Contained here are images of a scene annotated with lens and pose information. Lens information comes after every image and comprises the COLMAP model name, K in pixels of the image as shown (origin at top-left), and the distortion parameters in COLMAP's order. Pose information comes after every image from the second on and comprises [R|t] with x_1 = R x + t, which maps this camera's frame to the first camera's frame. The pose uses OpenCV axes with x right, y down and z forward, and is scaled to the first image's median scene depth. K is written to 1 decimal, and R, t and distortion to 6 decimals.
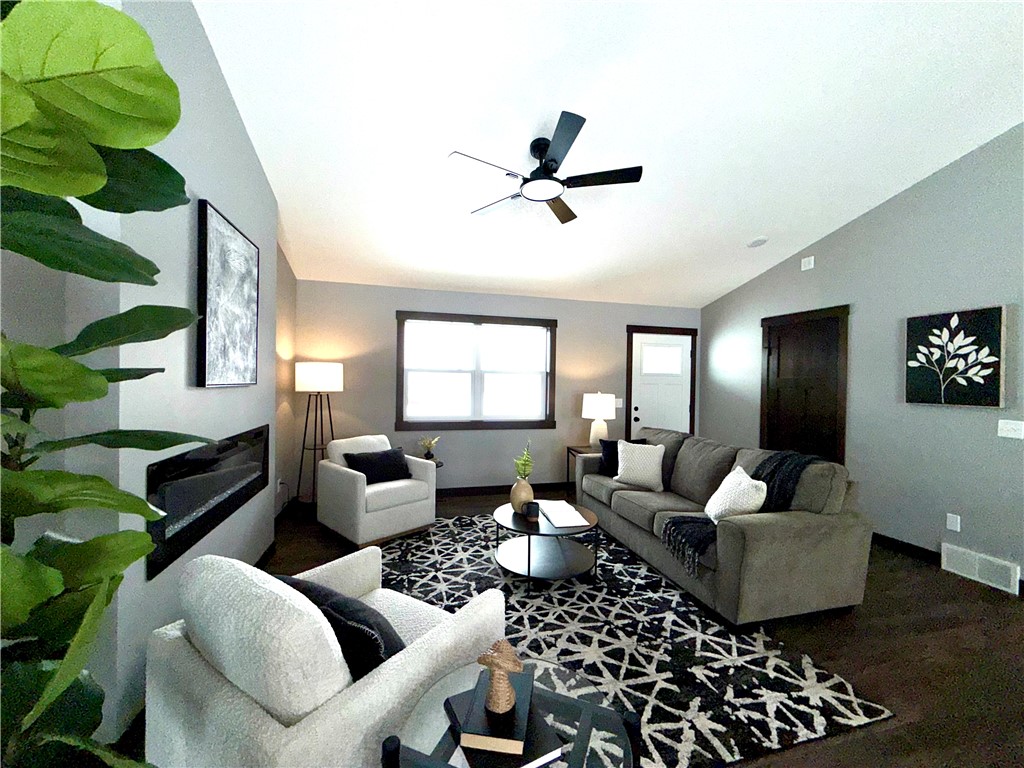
lens RADIAL K [[409.3, 0, 512.0], [0, 409.3, 384.0], [0, 0, 1]] dist [-0.000480, 0.000011]
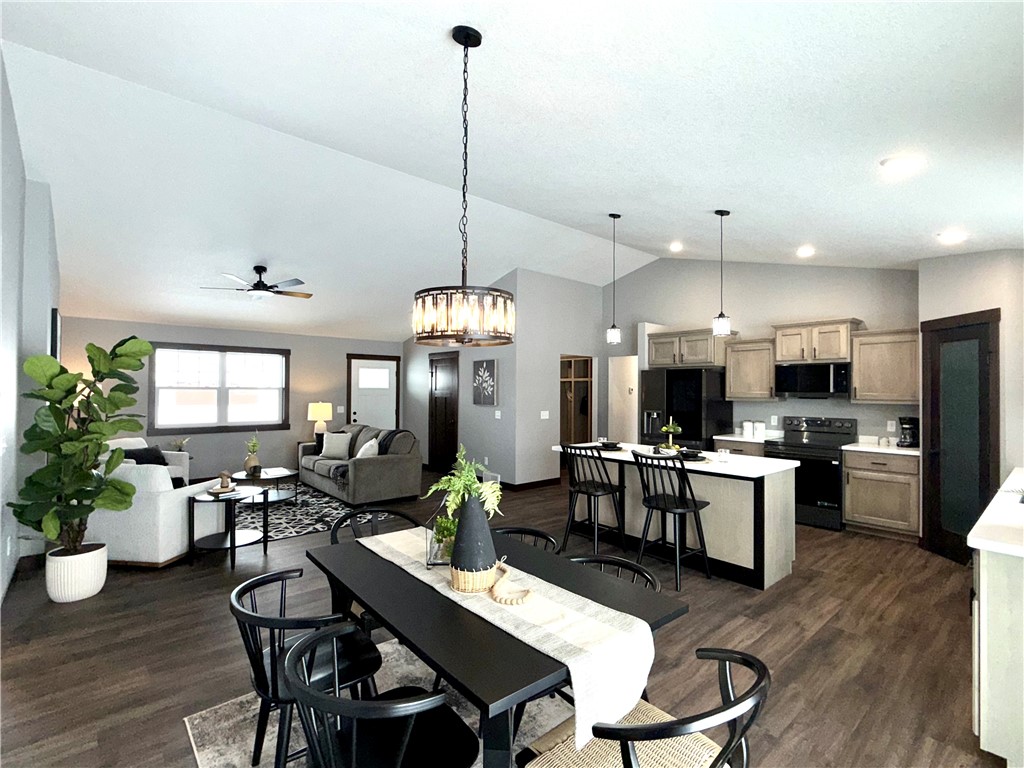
lens RADIAL K [[484.9, 0, 512.0], [0, 484.9, 384.0], [0, 0, 1]] dist [0.001776, 0.000621]
pose [[0.903474, -0.005526, 0.428606, 0.089603], [0.011715, 0.999862, -0.011805, -0.015097], [-0.428482, 0.015687, 0.903414, -0.833507]]
